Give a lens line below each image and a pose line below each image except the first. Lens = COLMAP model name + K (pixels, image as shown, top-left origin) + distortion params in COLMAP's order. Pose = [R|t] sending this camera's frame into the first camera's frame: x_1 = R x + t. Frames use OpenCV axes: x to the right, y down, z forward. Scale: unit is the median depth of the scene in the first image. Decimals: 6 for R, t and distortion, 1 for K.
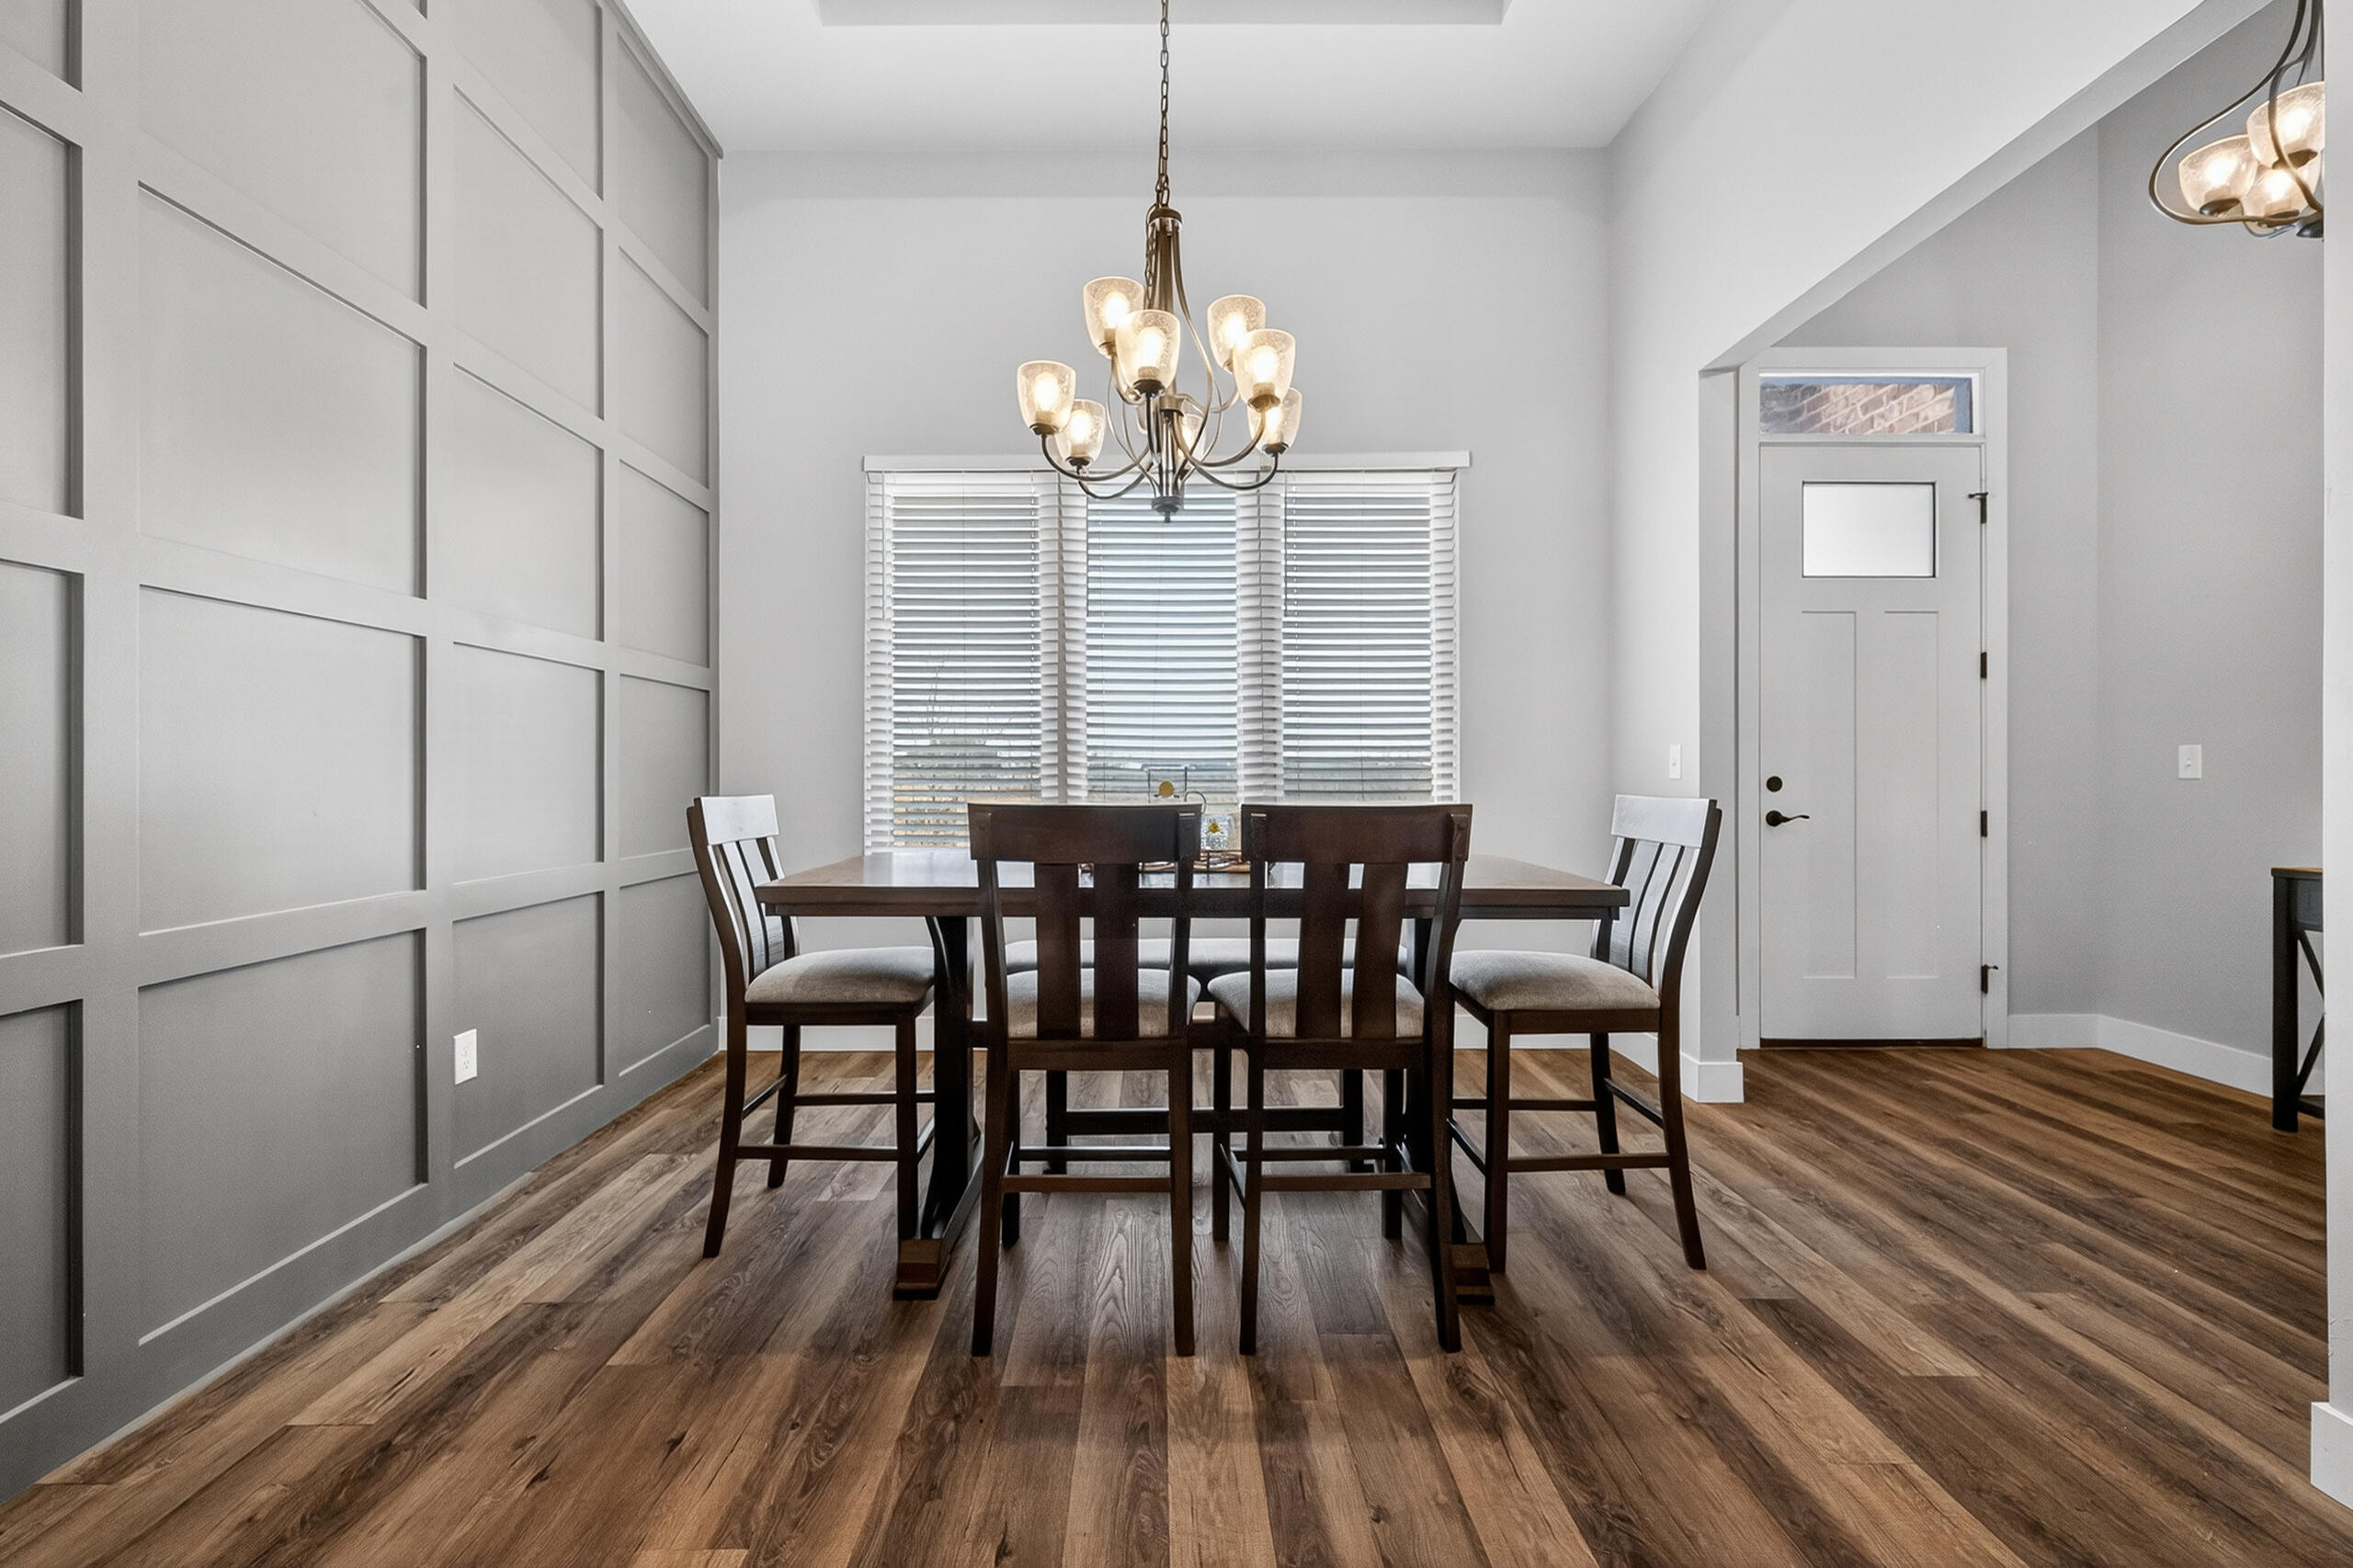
lens RADIAL K [[967.0, 0, 1161.5], [0, 967.0, 784.7], [0, 0, 1]] dist [0.003116, 0.000637]
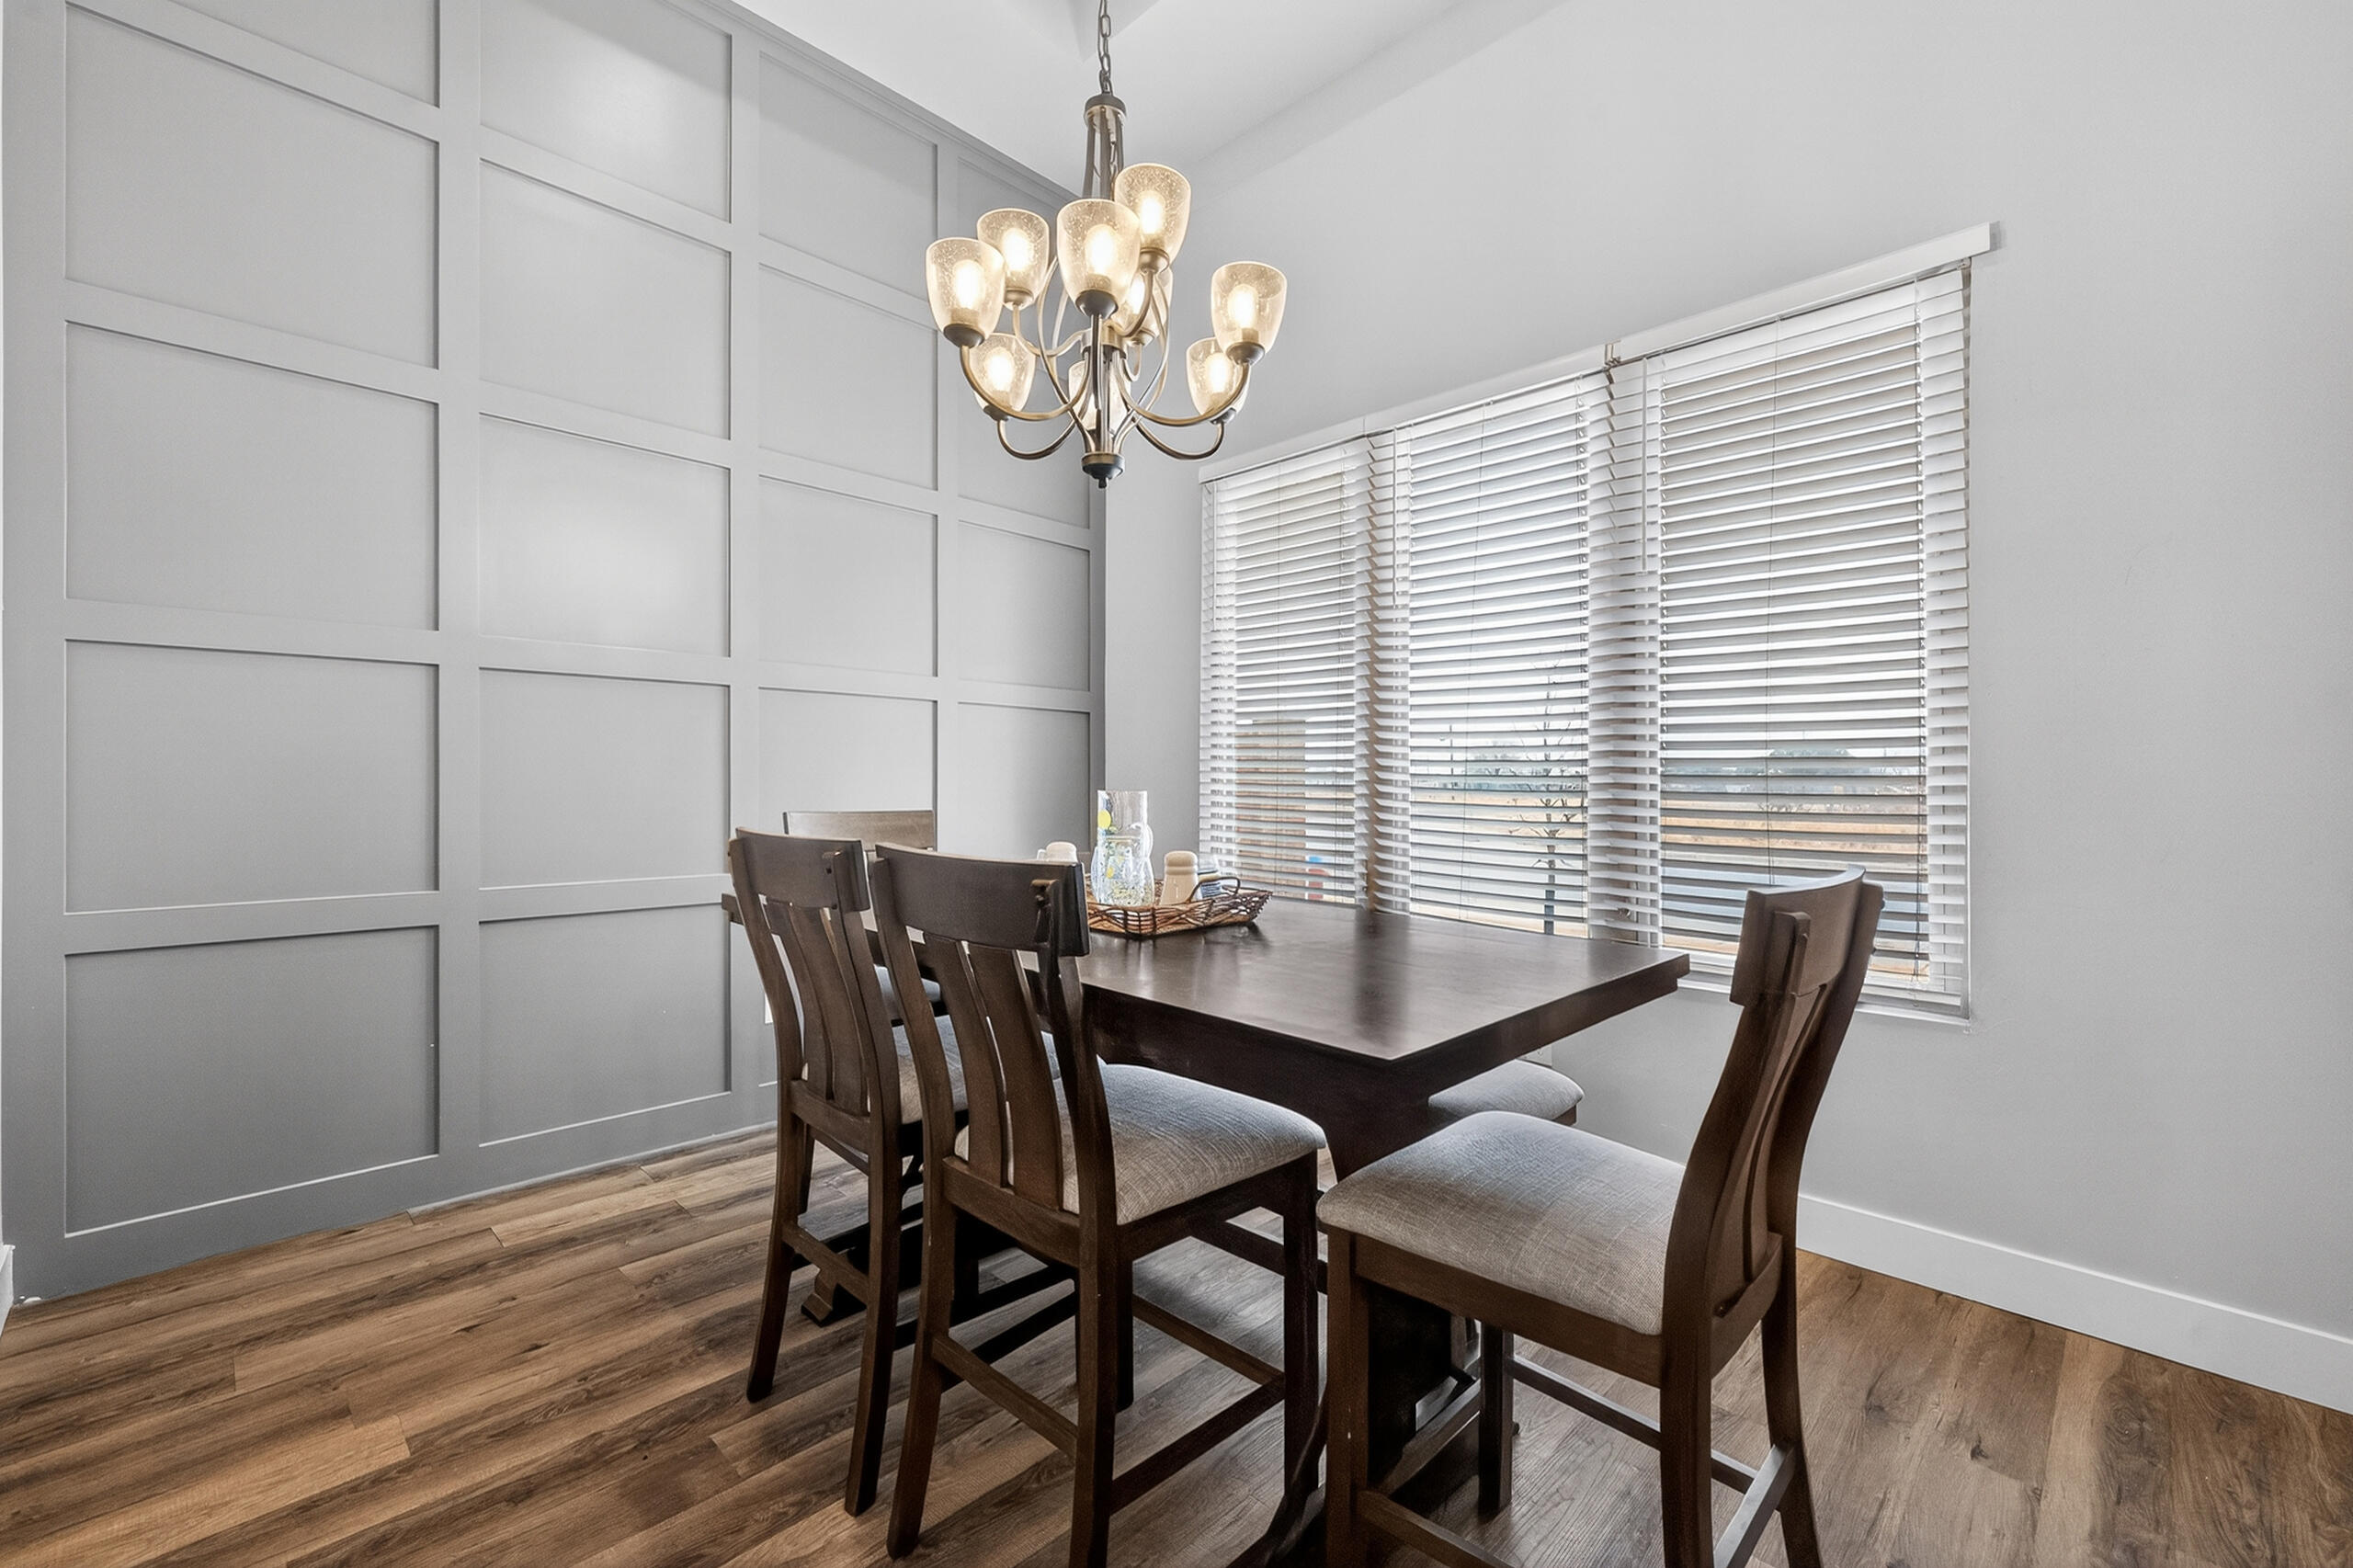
lens RADIAL K [[967.0, 0, 1161.5], [0, 967.0, 784.7], [0, 0, 1]] dist [0.003116, 0.000637]
pose [[0.713534, 0.011692, -0.700523, 0.693370], [-0.019352, 0.999808, -0.003024, -0.026184], [0.700353, 0.015714, 0.713624, 0.524162]]
